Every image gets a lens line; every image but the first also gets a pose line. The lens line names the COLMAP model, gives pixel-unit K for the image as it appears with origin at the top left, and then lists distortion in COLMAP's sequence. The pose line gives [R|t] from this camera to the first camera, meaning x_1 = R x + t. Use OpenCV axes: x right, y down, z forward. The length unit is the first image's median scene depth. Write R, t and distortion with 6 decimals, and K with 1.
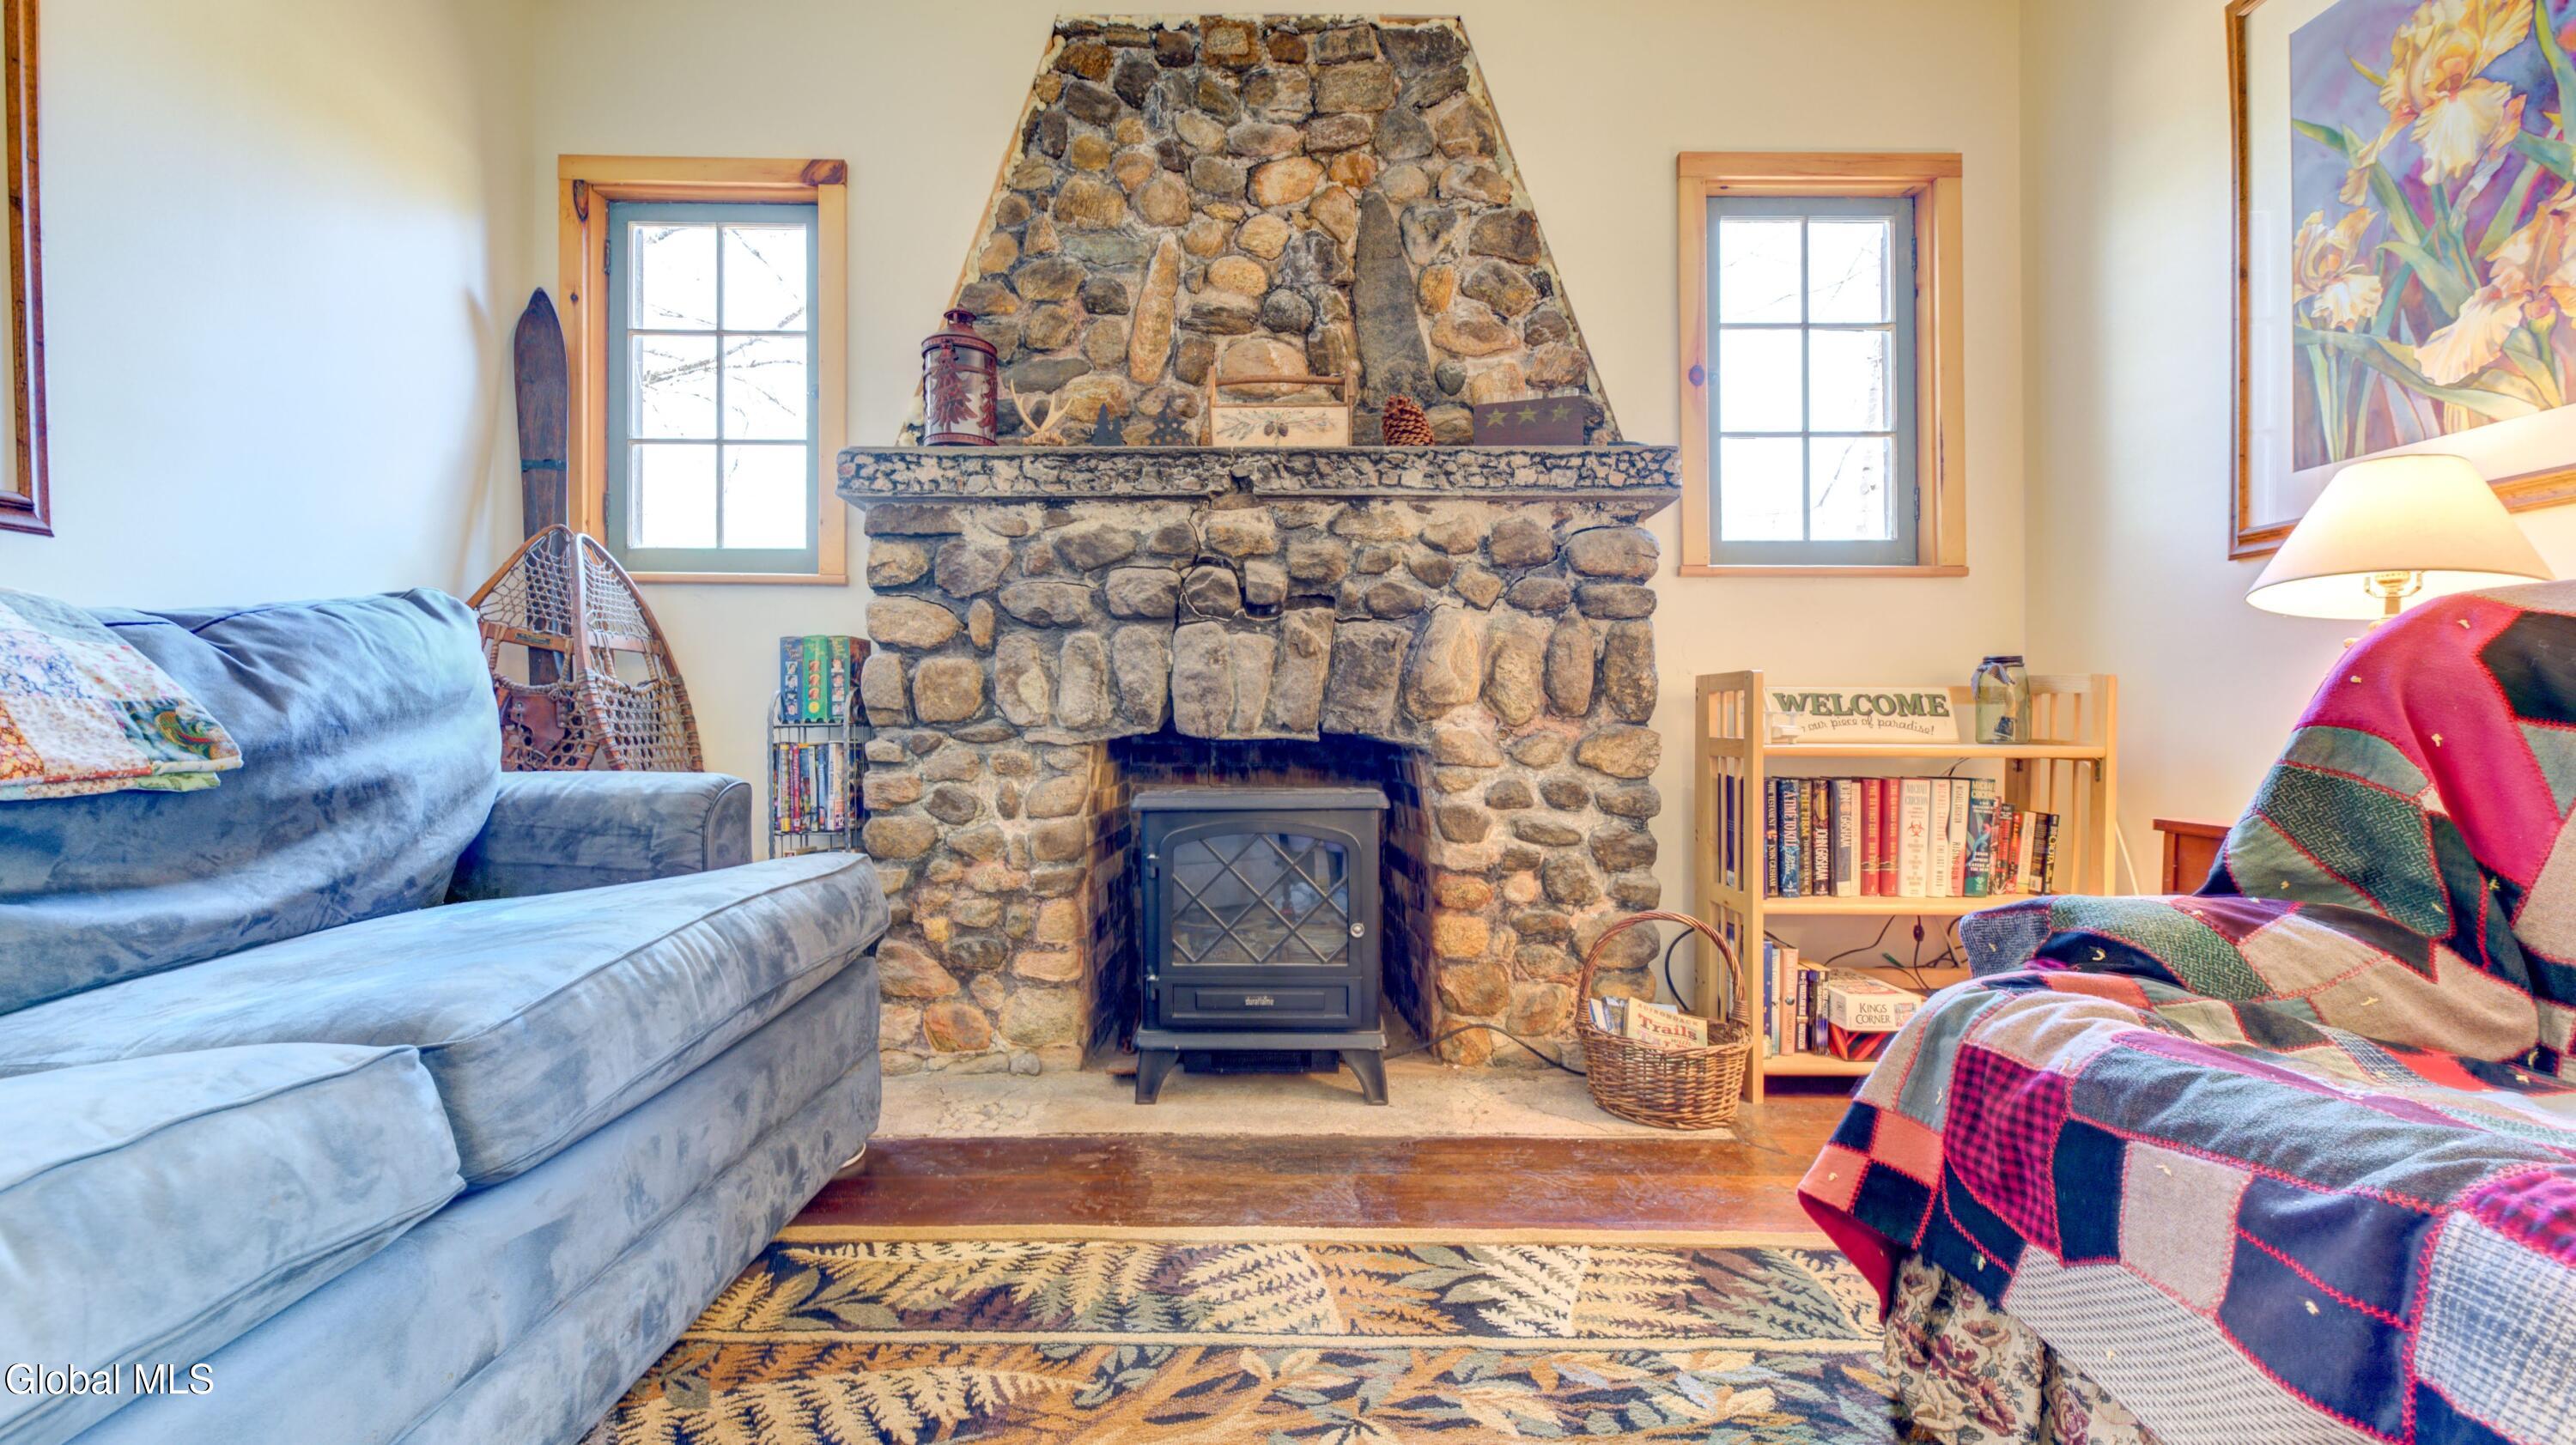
lens RADIAL K [[1073.6, 0, 1288.0], [0, 1073.6, 722.5], [0, 0, 1]] dist [0.013814, -0.000165]
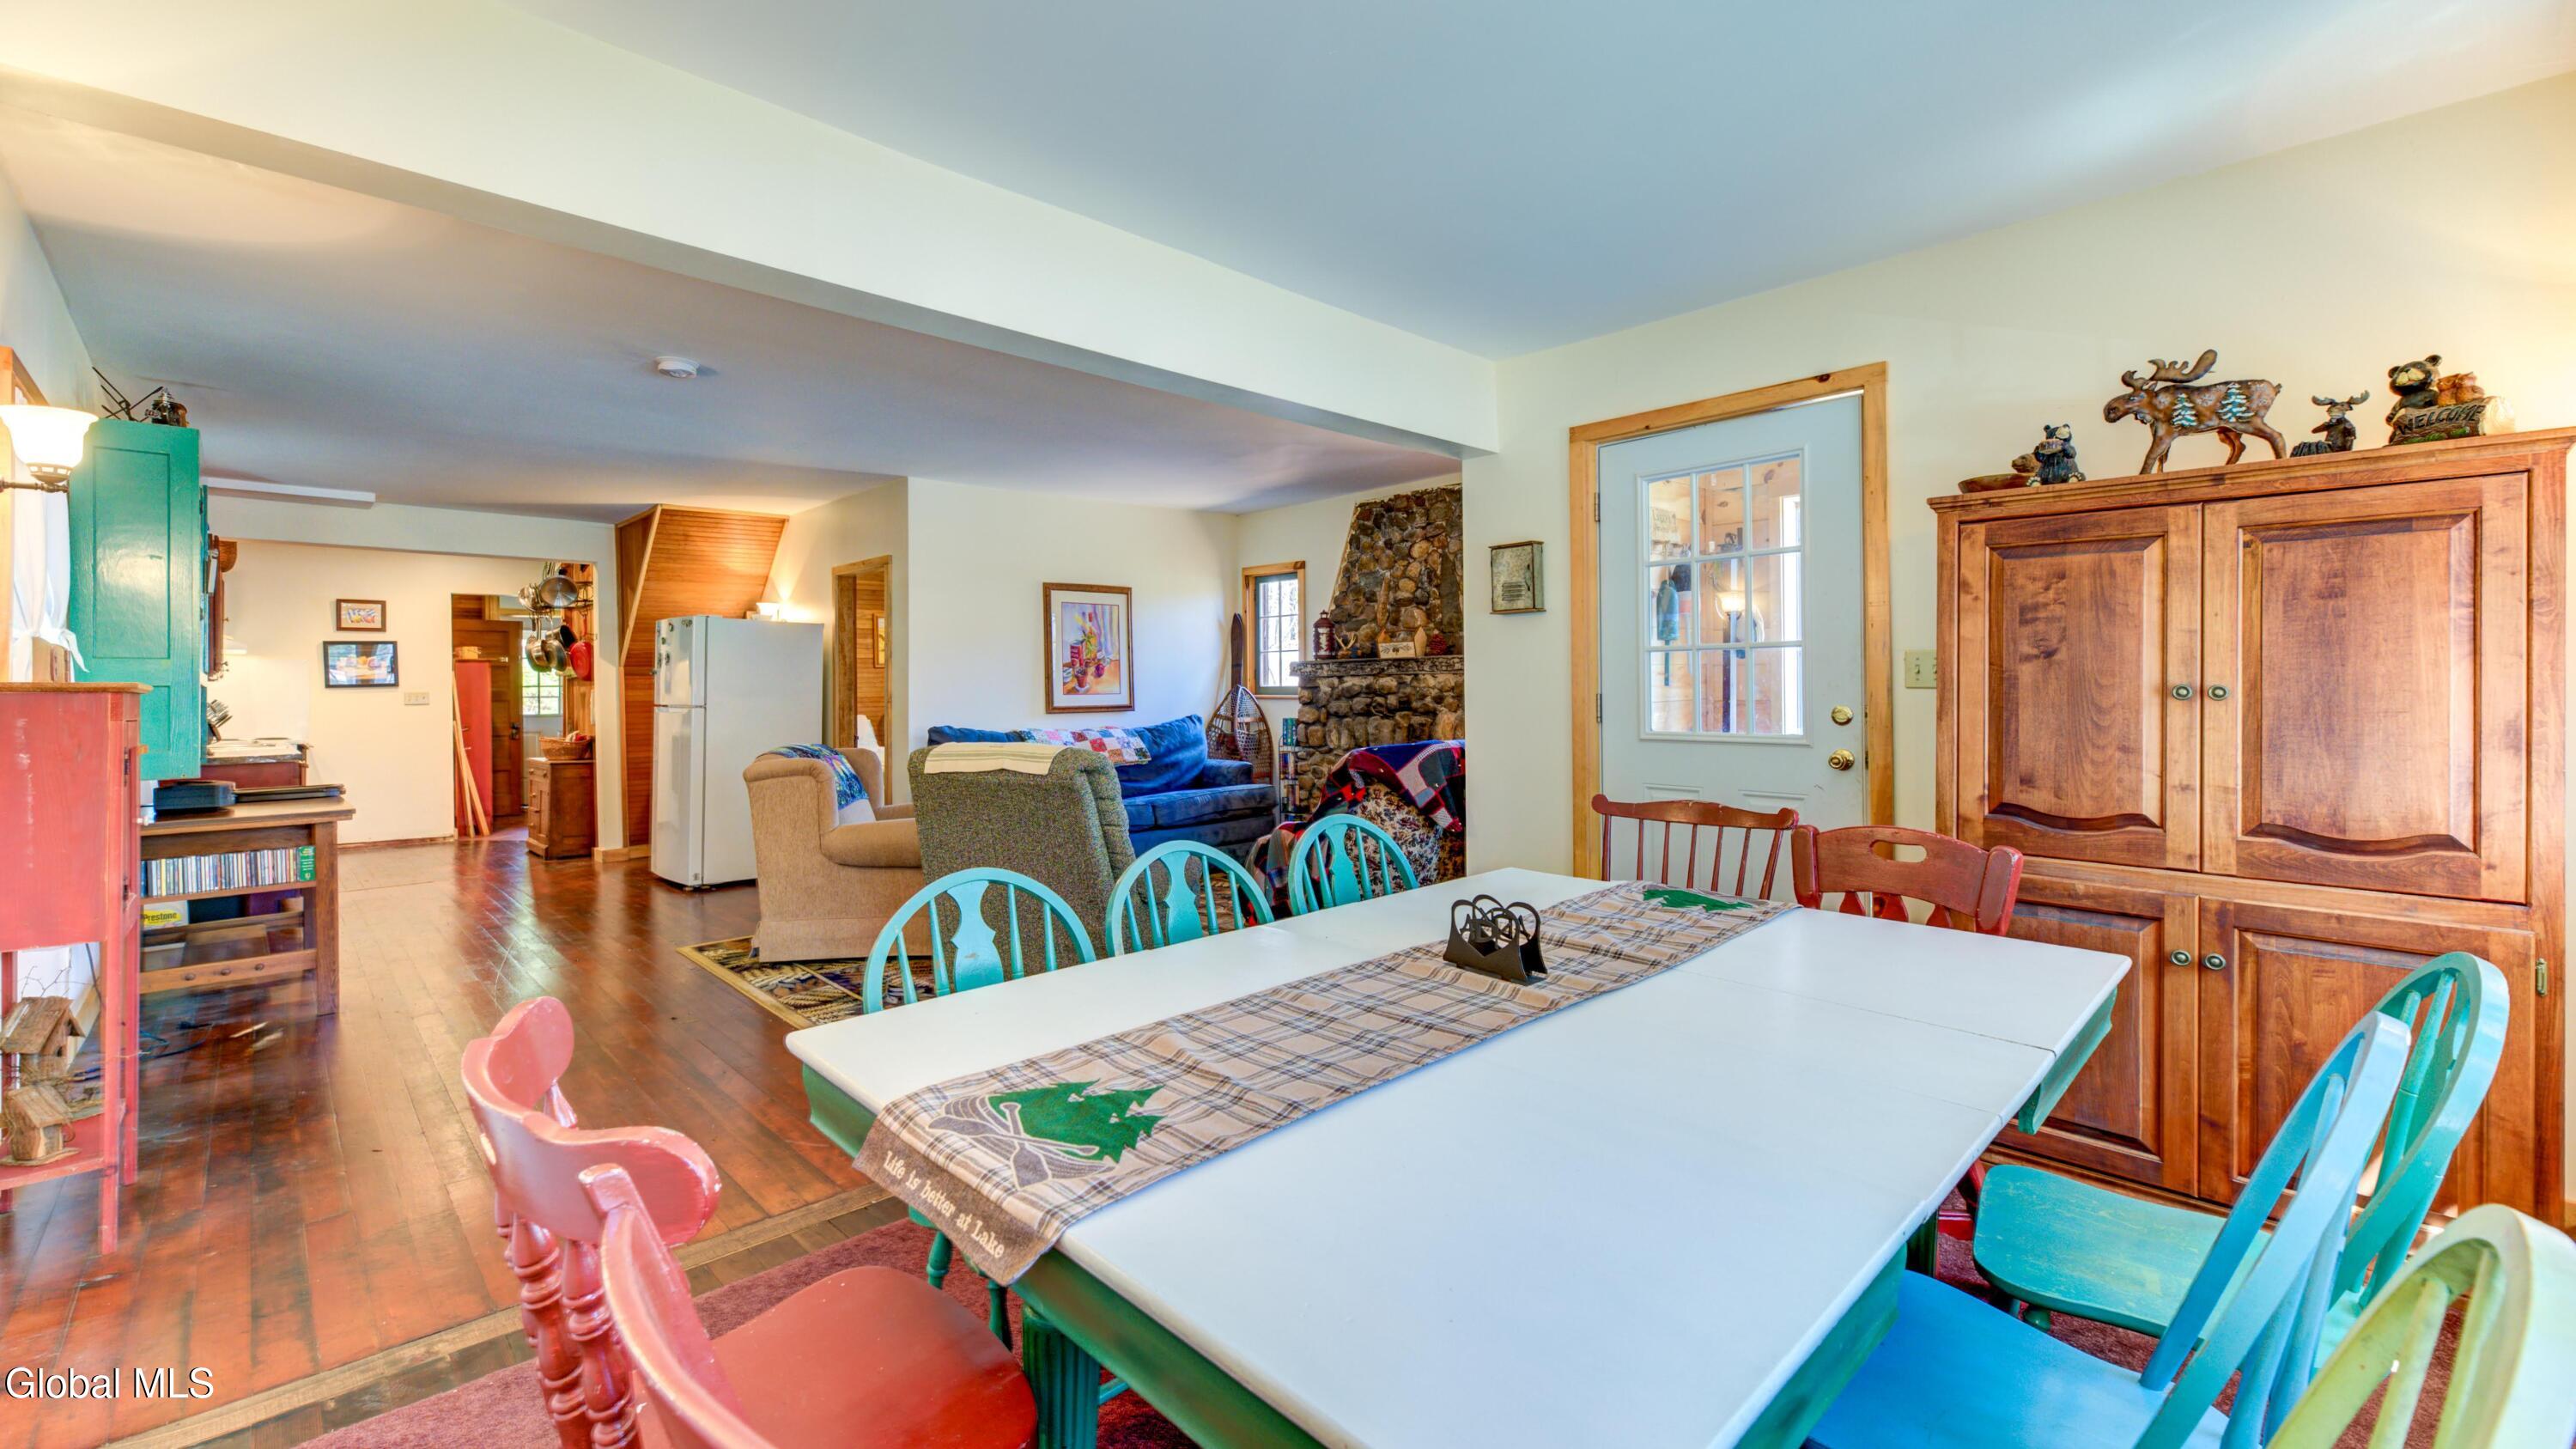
lens RADIAL K [[1073.8, 0, 1288.0], [0, 1073.8, 724.5], [0, 0, 1]] dist [0.013814, -0.000165]
pose [[0.686593, 0.016871, -0.726846, 1.895520], [0.015032, 0.999188, 0.037392, -0.181405], [0.726886, -0.036599, 0.685782, -1.212235]]
